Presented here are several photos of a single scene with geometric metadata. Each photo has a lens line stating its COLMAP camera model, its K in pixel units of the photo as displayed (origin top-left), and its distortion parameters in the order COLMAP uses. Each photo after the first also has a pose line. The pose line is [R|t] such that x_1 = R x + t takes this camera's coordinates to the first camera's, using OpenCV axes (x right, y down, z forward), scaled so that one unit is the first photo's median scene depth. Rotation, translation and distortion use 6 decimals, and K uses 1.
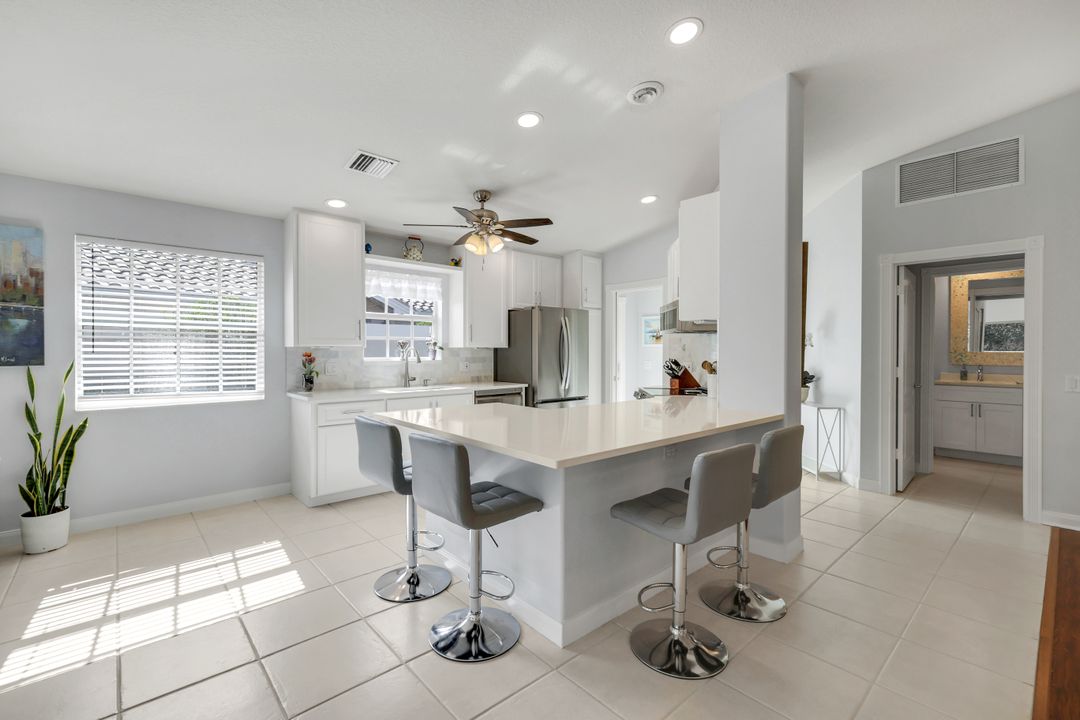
lens RADIAL K [[464.7, 0, 542.9], [0, 464.7, 359.7], [0, 0, 1]] dist [-0.005450, 0.000137]
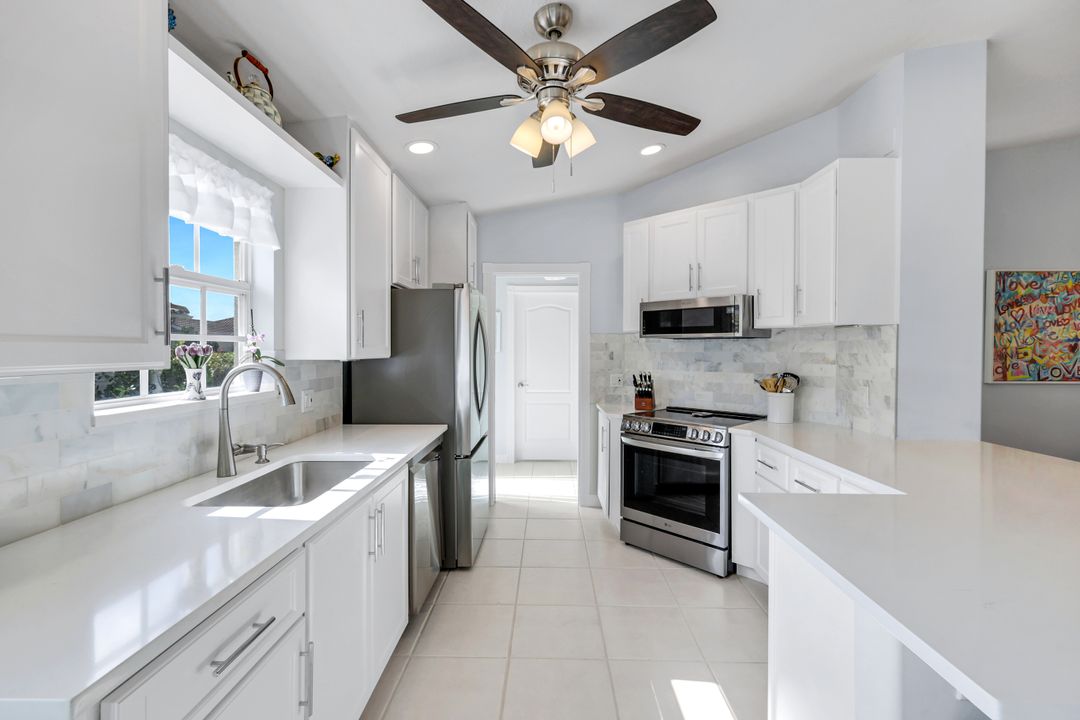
lens RADIAL K [[476.6, 0, 539.8], [0, 476.6, 356.2], [0, 0, 1]] dist [0.002909, -0.002995]
pose [[0.682099, -0.009828, 0.731194, -0.592107], [0.014247, 0.999898, 0.000150, -0.042874], [-0.731121, 0.010315, 0.682170, 0.870958]]
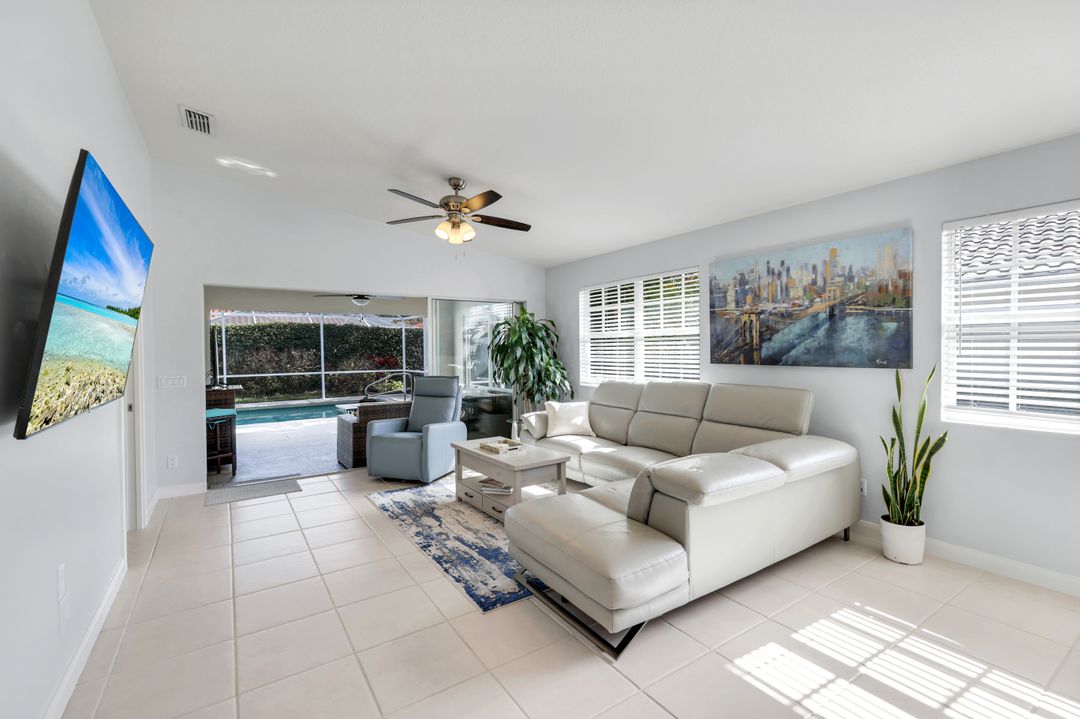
lens RADIAL K [[469.0, 0, 545.0], [0, 469.0, 353.5], [0, 0, 1]] dist [0.000833, 0.001201]
pose [[-0.130435, 0.011943, -0.991385, -0.010613], [-0.011043, 0.999848, 0.013498, -0.024275], [0.991395, 0.012709, -0.130283, 0.368462]]
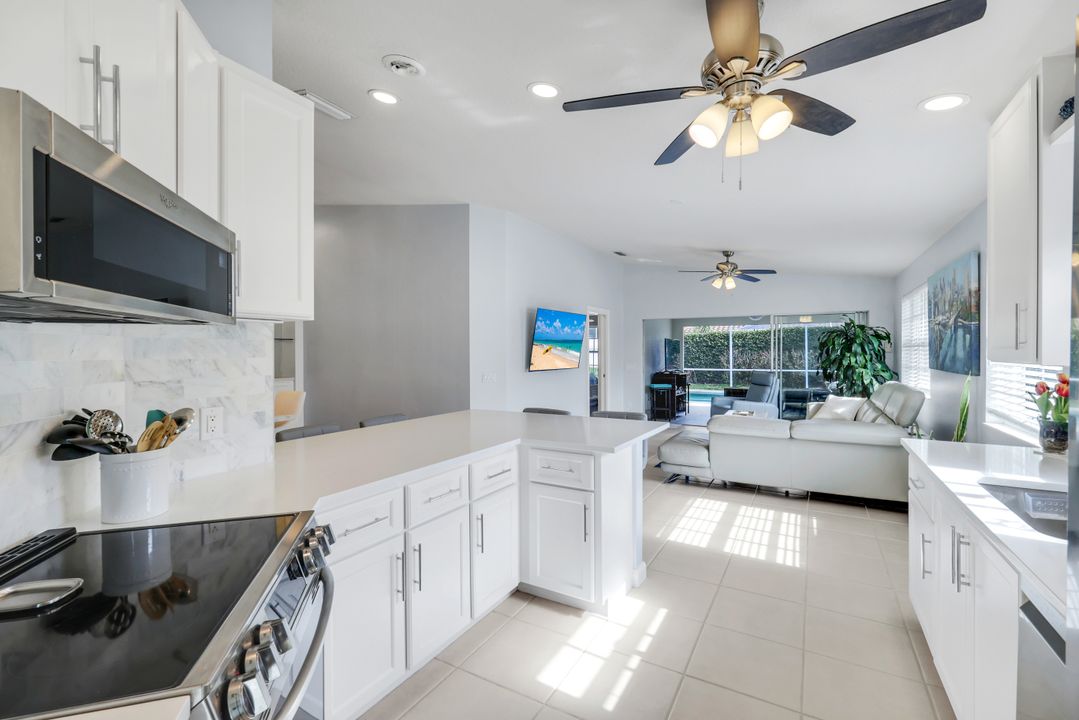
lens RADIAL K [[476.1, 0, 538.4], [0, 476.1, 351.1], [0, 0, 1]] dist [0.002909, -0.002995]
pose [[-0.948252, 0.002130, -0.317511, 0.242924], [-0.004313, 0.999799, 0.019586, -0.062367], [0.317489, 0.019942, -0.948052, 1.700096]]
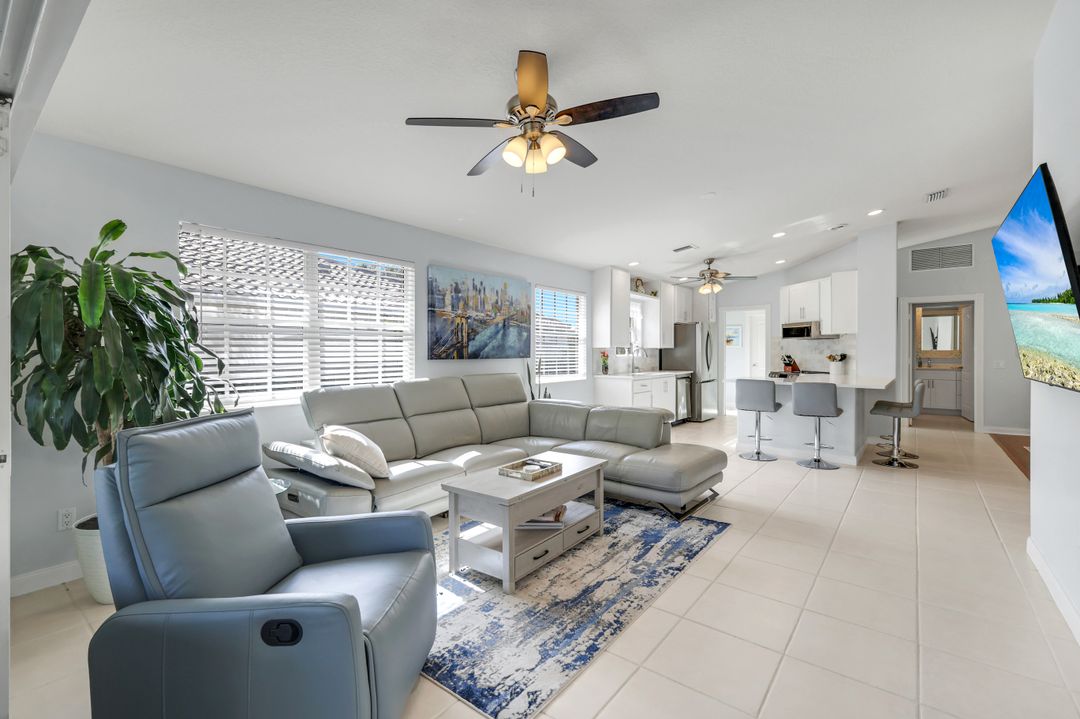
lens RADIAL K [[476.6, 0, 537.1], [0, 476.6, 350.6], [0, 0, 1]] dist [0.002909, -0.002995]
pose [[0.985625, -0.004254, 0.168892, -1.332226], [0.008288, 0.999697, -0.023186, 0.025971], [-0.168742, 0.024253, 0.985362, -0.806031]]
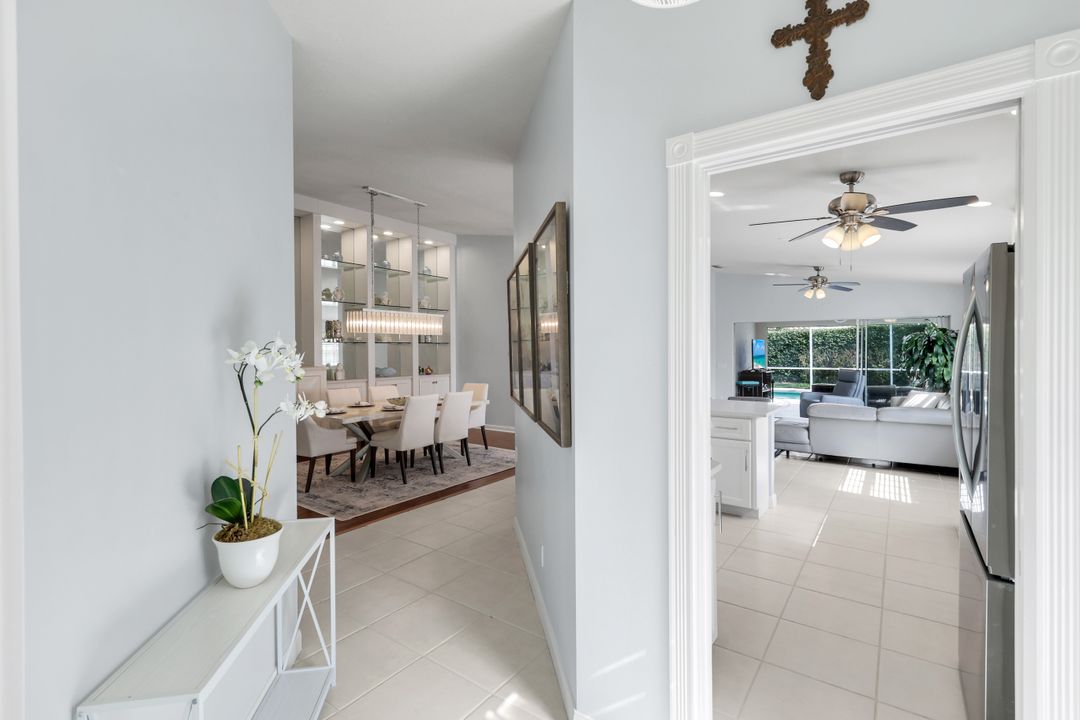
lens RADIAL K [[476.6, 0, 543.7], [0, 476.6, 353.4], [0, 0, 1]] dist [0.002909, -0.002995]
pose [[-0.978809, 0.006748, -0.204662, 0.673380], [0.000934, 0.999594, 0.028494, -0.089712], [0.204771, 0.027699, -0.978418, 2.092034]]
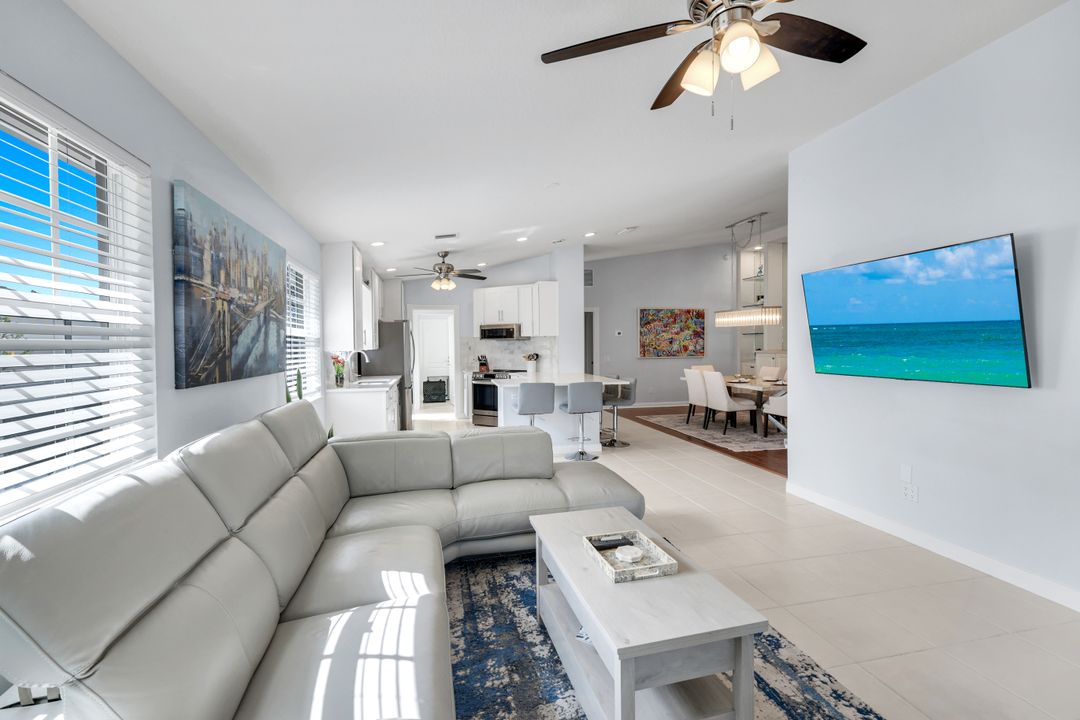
lens RADIAL K [[476.6, 0, 541.9], [0, 476.6, 355.4], [0, 0, 1]] dist [0.002909, -0.002995]
pose [[0.479056, -0.025452, 0.877415, -1.748659], [0.028542, 0.999503, 0.013410, -0.023676], [-0.877320, 0.018619, 0.479544, -0.086175]]
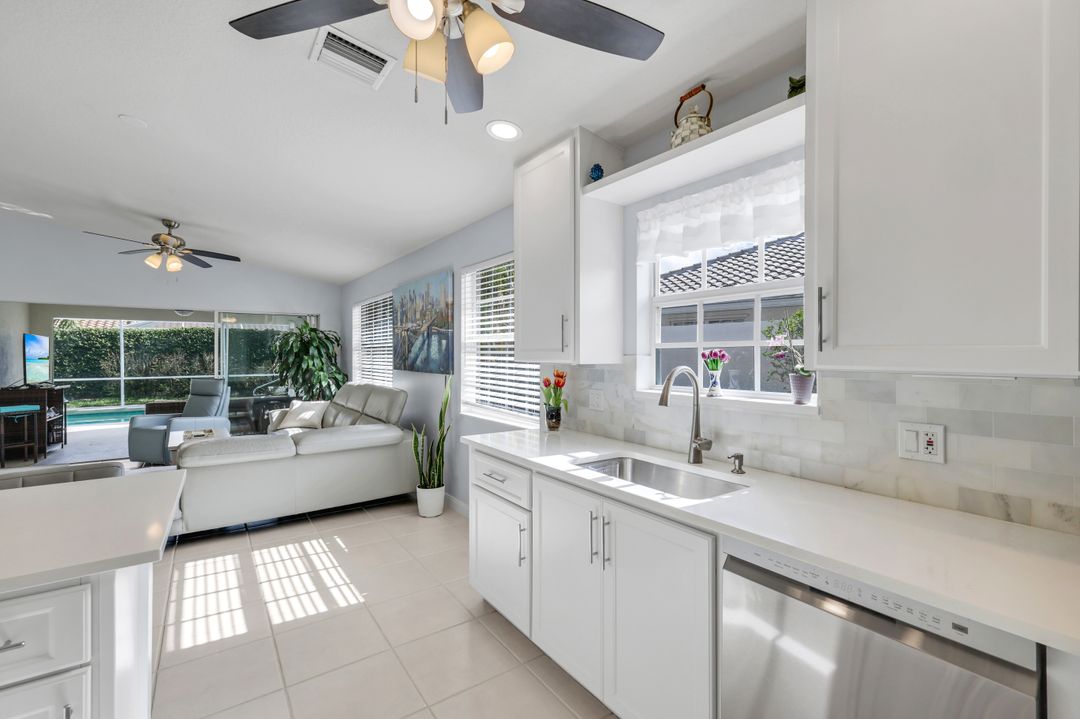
lens RADIAL K [[476.6, 0, 543.7], [0, 476.6, 356.7], [0, 0, 1]] dist [0.002909, -0.002995]
pose [[-0.106459, 0.004557, -0.994307, 0.224838], [-0.021367, 0.999748, 0.006870, -0.052083], [0.994088, 0.021977, -0.106334, 1.376377]]
